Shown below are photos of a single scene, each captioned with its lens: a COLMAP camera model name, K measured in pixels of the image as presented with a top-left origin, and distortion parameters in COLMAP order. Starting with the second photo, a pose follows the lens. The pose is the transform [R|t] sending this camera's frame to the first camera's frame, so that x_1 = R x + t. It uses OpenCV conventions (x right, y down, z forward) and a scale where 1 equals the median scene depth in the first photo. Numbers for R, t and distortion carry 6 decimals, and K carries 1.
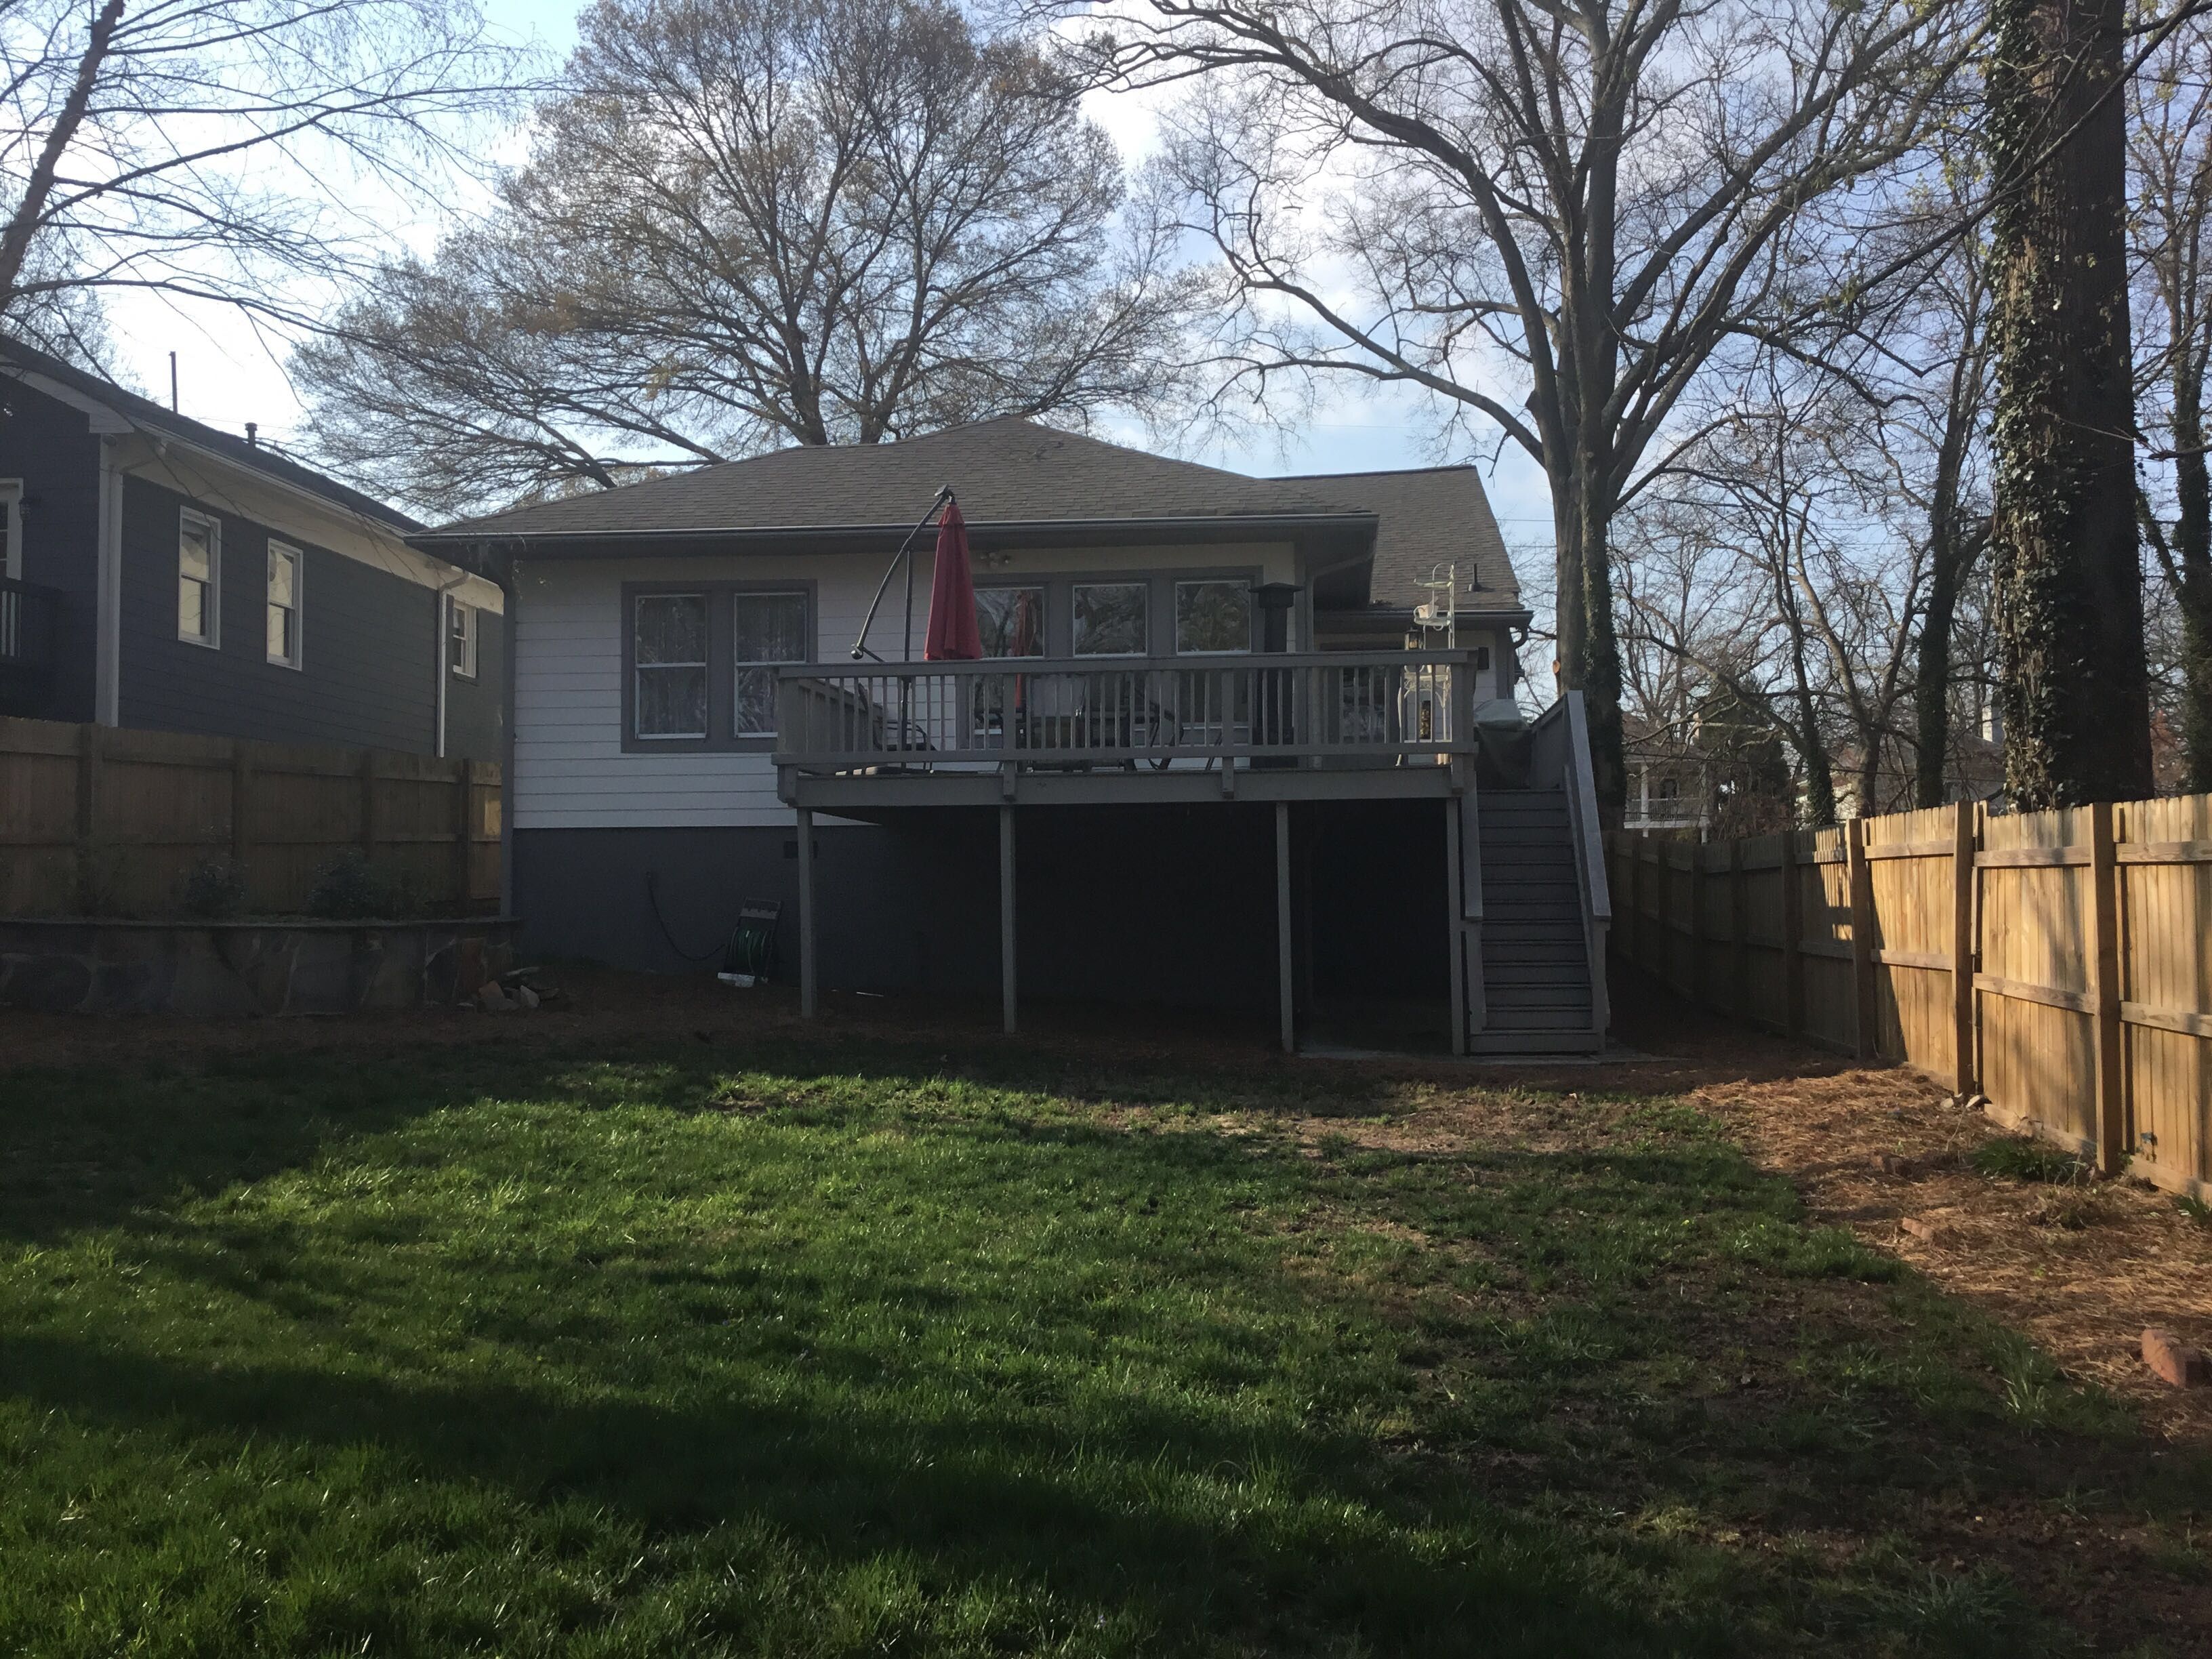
lens RADIAL K [[2038.6, 0, 1106.0], [0, 2038.6, 829.5], [0, 0, 1]] dist [0.027972, -0.010061]
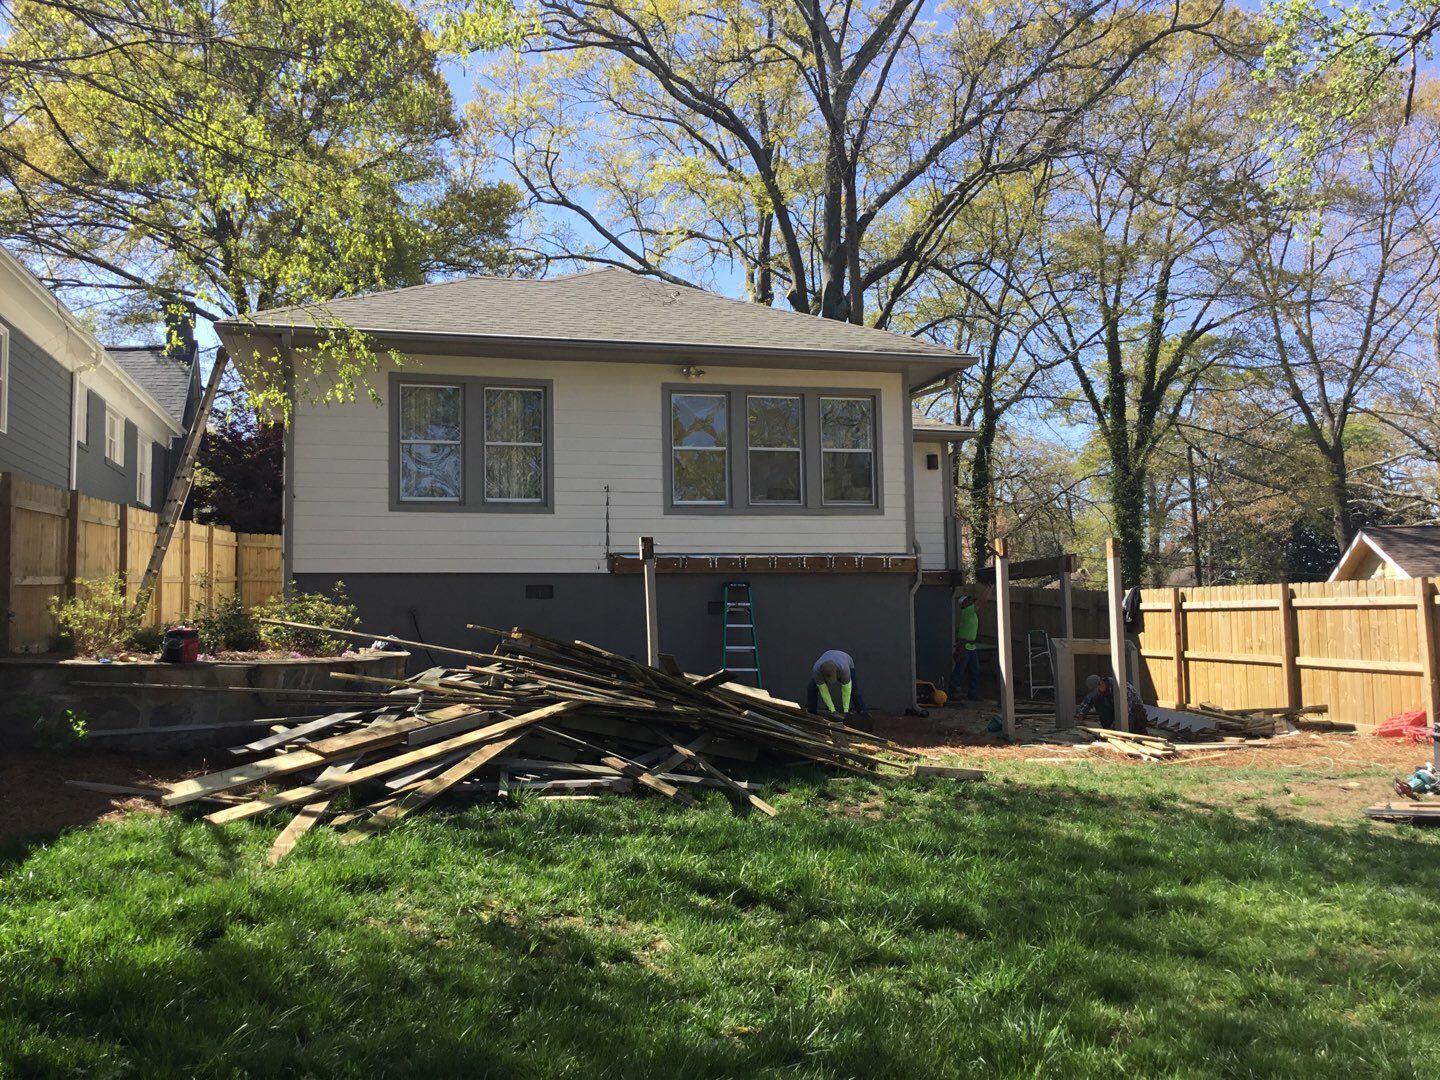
lens RADIAL K [[1316.4, 0, 720.0], [0, 1316.4, 540.0], [0, 0, 1]] dist [0.042528, -0.090187]
pose [[0.936084, 0.020846, 0.351158, -0.200626], [-0.011969, 0.999552, -0.027430, -0.000665], [-0.351572, 0.021474, 0.935914, 0.116474]]
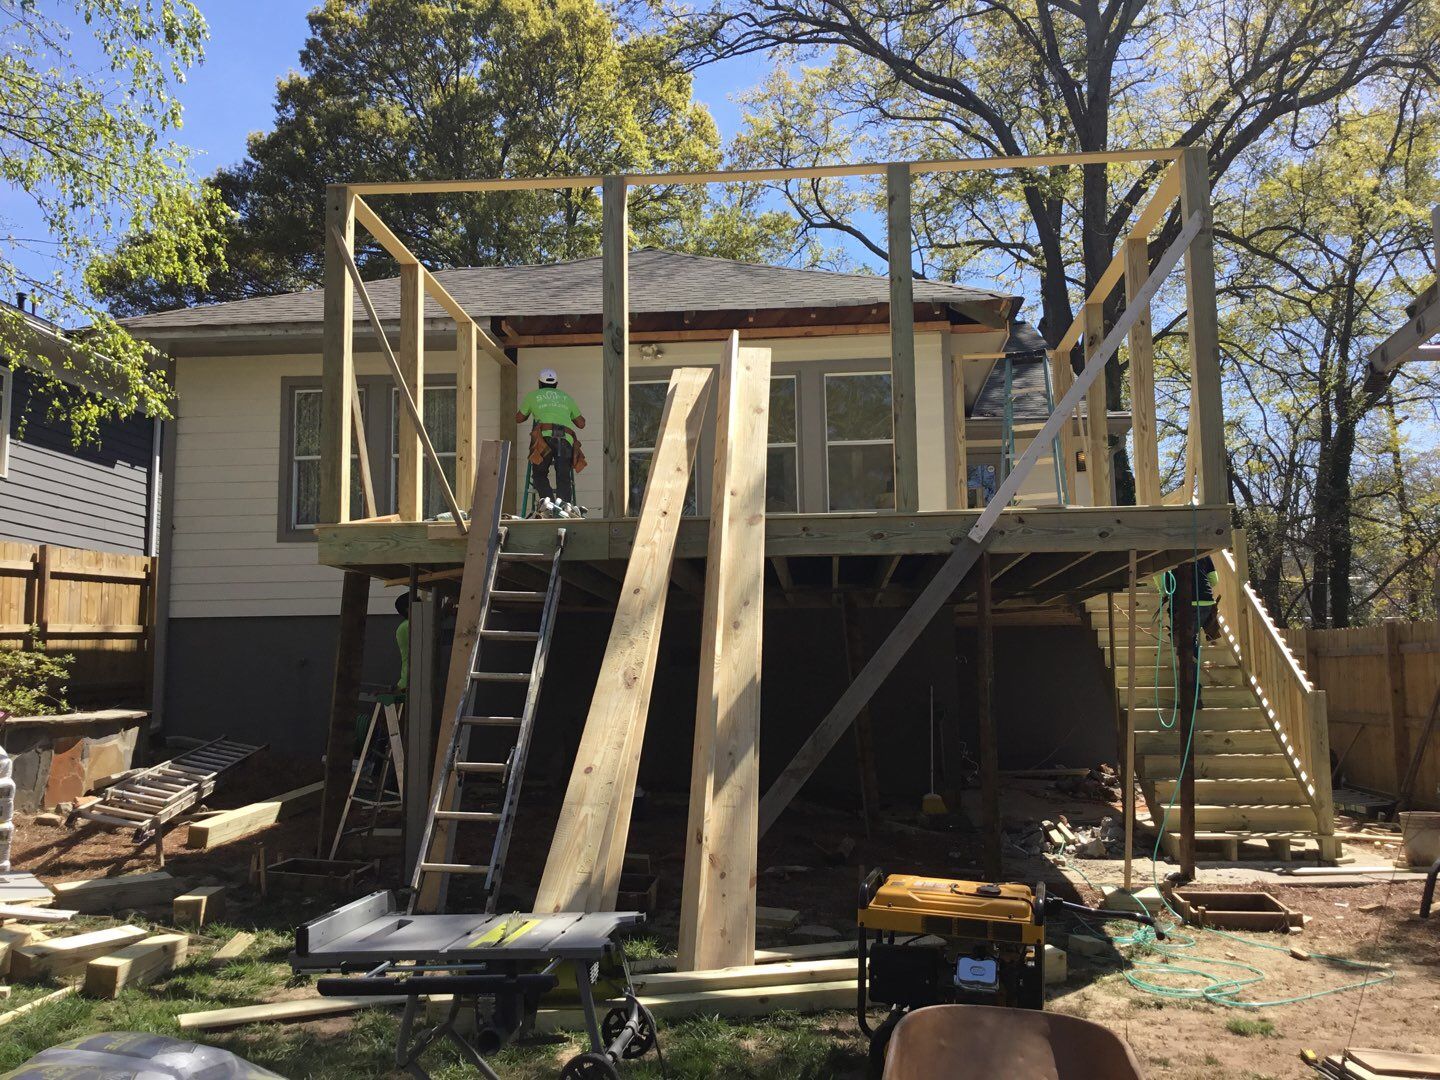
lens RADIAL K [[1316.4, 0, 720.0], [0, 1316.4, 540.0], [0, 0, 1]] dist [0.042528, -0.090187]
pose [[0.999671, 0.000801, 0.025625, -0.019942], [0.000977, 0.997595, -0.069310, 0.004497], [-0.025619, 0.069312, 0.997266, 0.204460]]
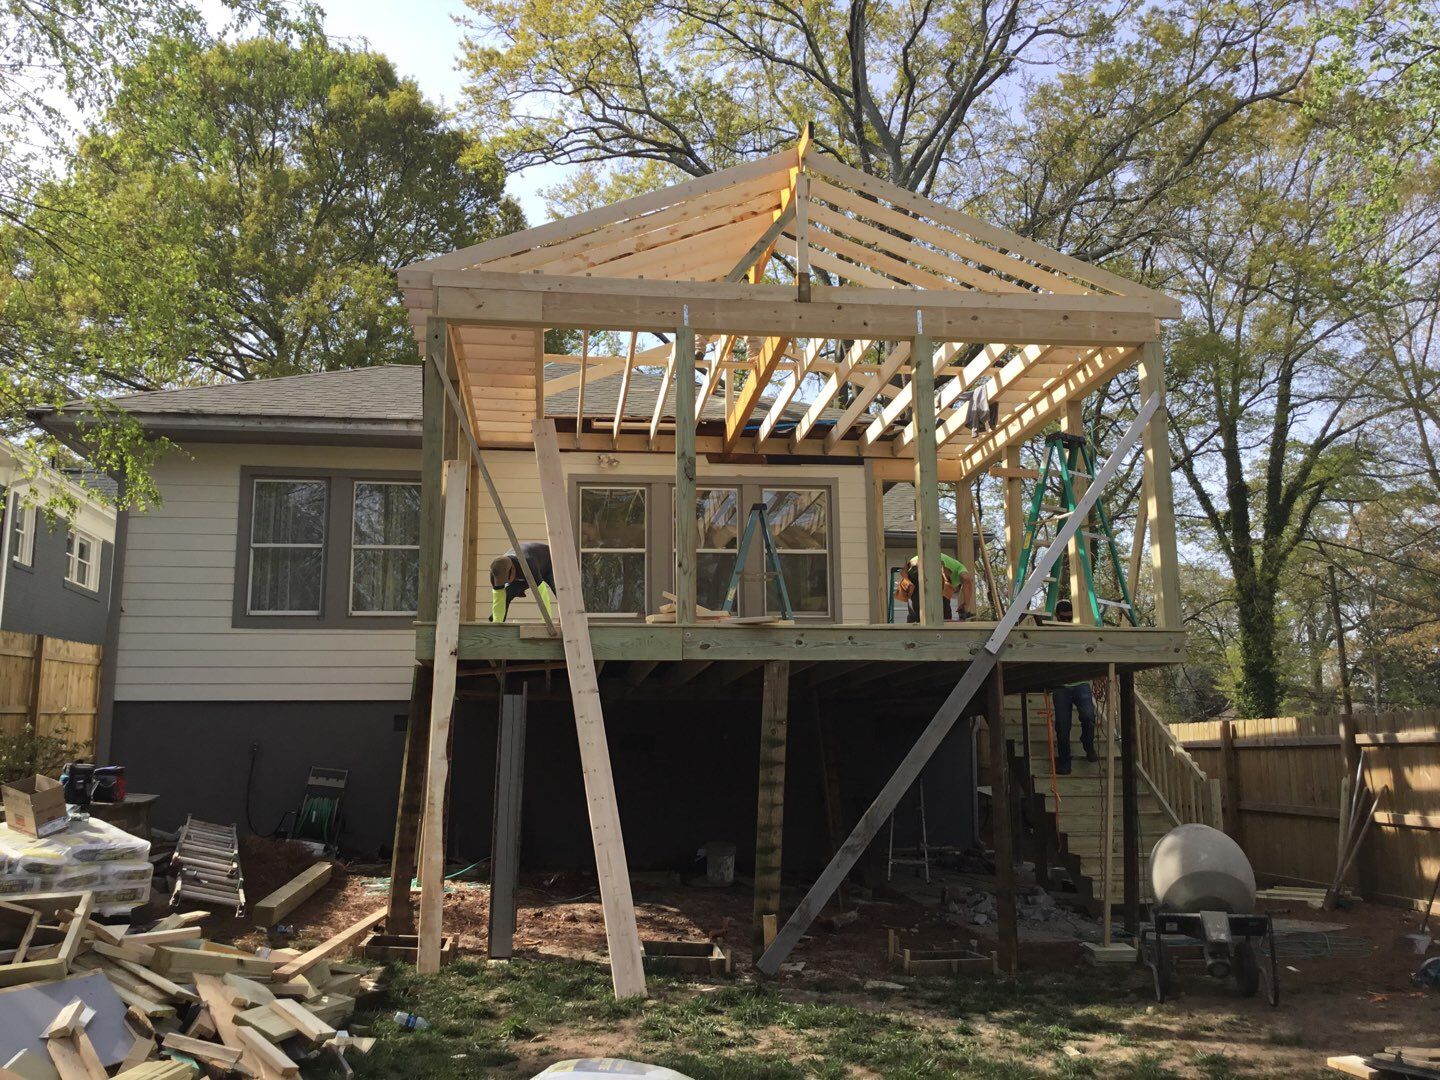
lens RADIAL K [[1316.4, 0, 720.0], [0, 1316.4, 540.0], [0, 0, 1]] dist [0.042528, -0.090187]
pose [[0.971928, 0.040791, 0.231717, -0.093685], [-0.010518, 0.991404, -0.130410, 0.001961], [-0.235044, 0.124312, 0.964002, 0.176126]]
